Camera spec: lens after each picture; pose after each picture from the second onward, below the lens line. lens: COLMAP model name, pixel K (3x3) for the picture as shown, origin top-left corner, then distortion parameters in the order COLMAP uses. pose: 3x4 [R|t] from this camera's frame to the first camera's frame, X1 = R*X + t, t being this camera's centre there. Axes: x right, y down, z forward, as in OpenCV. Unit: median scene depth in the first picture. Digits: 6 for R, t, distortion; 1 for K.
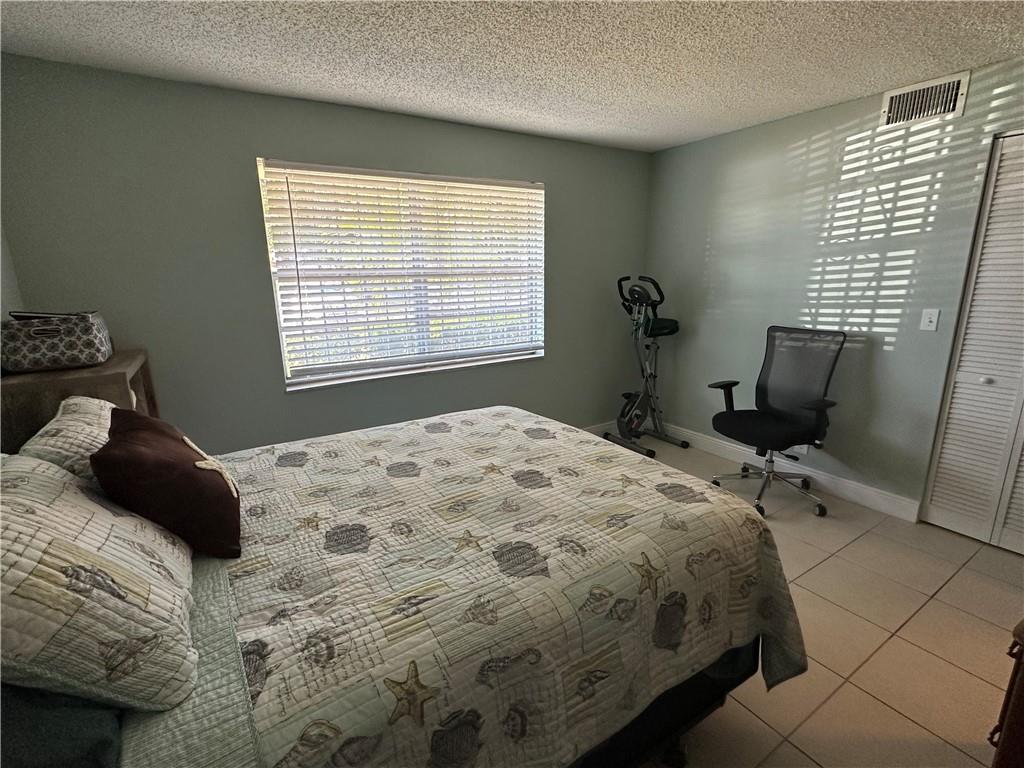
lens RADIAL K [[480.4, 0, 513.4], [0, 480.4, 386.4], [0, 0, 1]] dist [-0.002109, -0.001510]
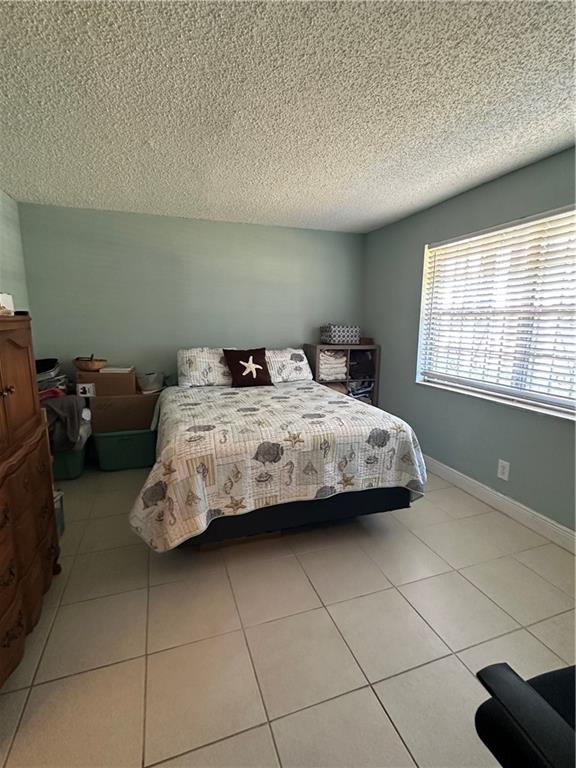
lens RADIAL K [[360.3, 0, 288.2], [0, 360.3, 382.8], [0, 0, 1]] dist [-0.002109, -0.001510]
pose [[-0.220339, 0.184712, -0.957775, 0.771088], [-0.239245, 0.941679, 0.236647, -0.166931], [0.945628, 0.281285, -0.163297, 0.746475]]
